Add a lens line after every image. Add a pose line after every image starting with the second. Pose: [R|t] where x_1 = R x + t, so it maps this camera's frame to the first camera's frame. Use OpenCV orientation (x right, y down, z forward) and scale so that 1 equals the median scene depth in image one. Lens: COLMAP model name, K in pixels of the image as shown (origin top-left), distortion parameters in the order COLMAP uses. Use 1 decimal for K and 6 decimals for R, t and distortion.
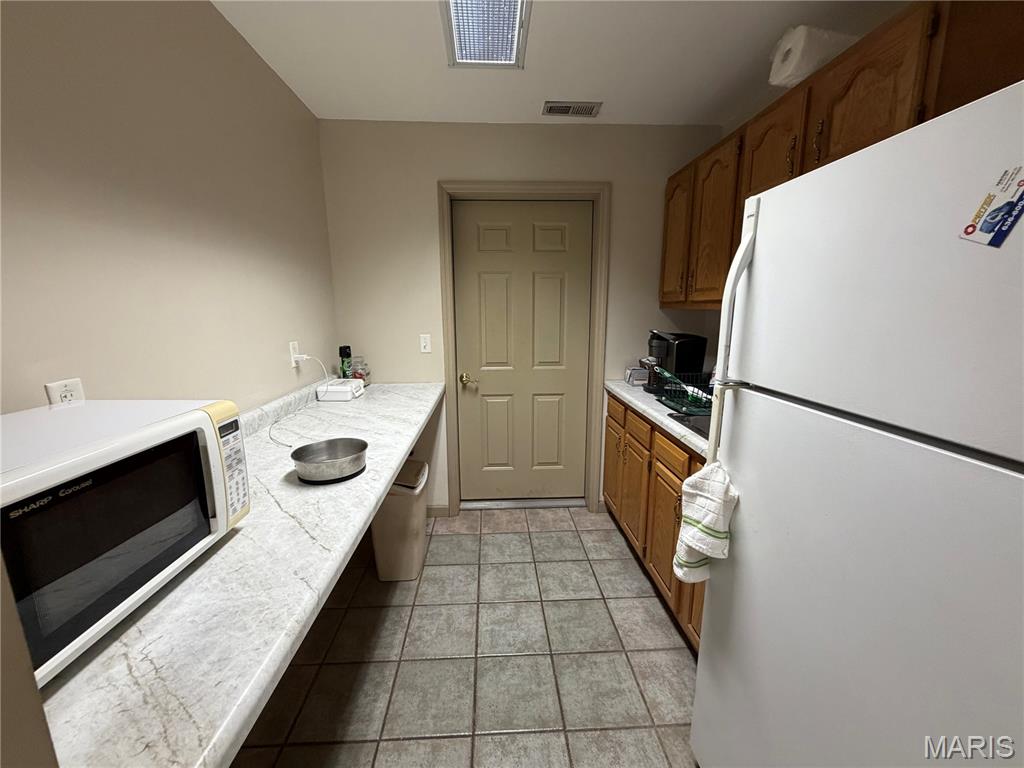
lens RADIAL K [[409.8, 0, 510.7], [0, 409.8, 381.7], [0, 0, 1]] dist [0.000964, 0.000207]
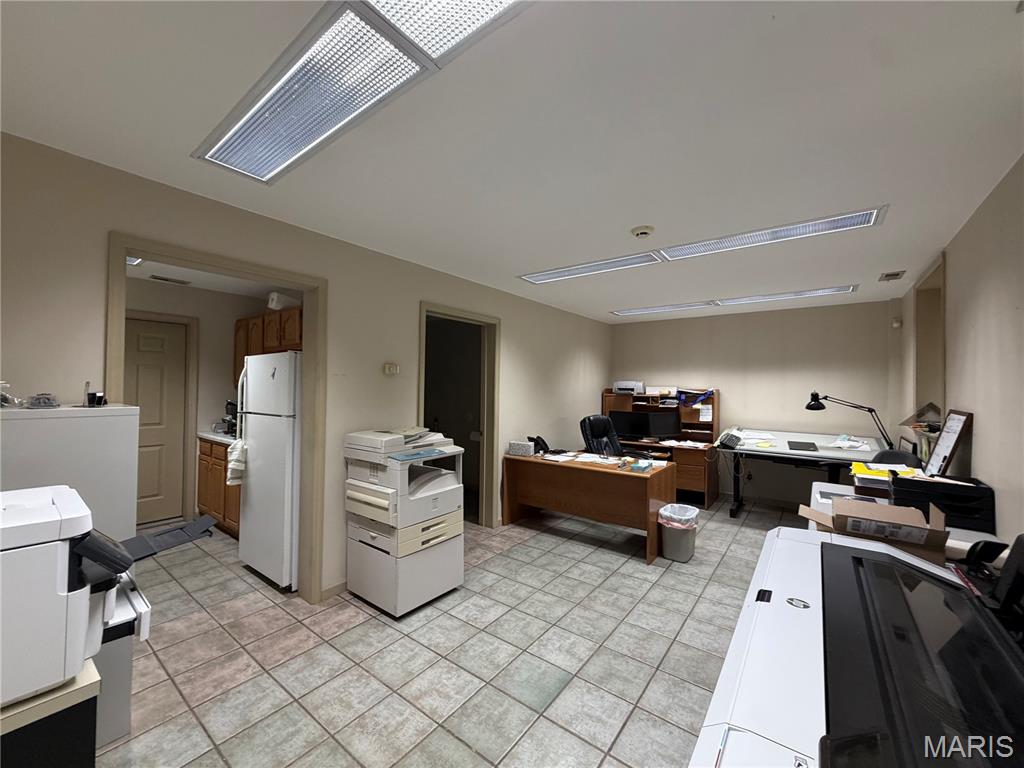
lens RADIAL K [[409.8, 0, 509.5], [0, 409.8, 380.9], [0, 0, 1]] dist [0.000964, 0.000207]
pose [[0.649562, 0.020338, 0.760036, -0.311096], [0.126355, 0.982853, -0.134289, 0.261741], [-0.749735, 0.183264, 0.635855, -1.511516]]
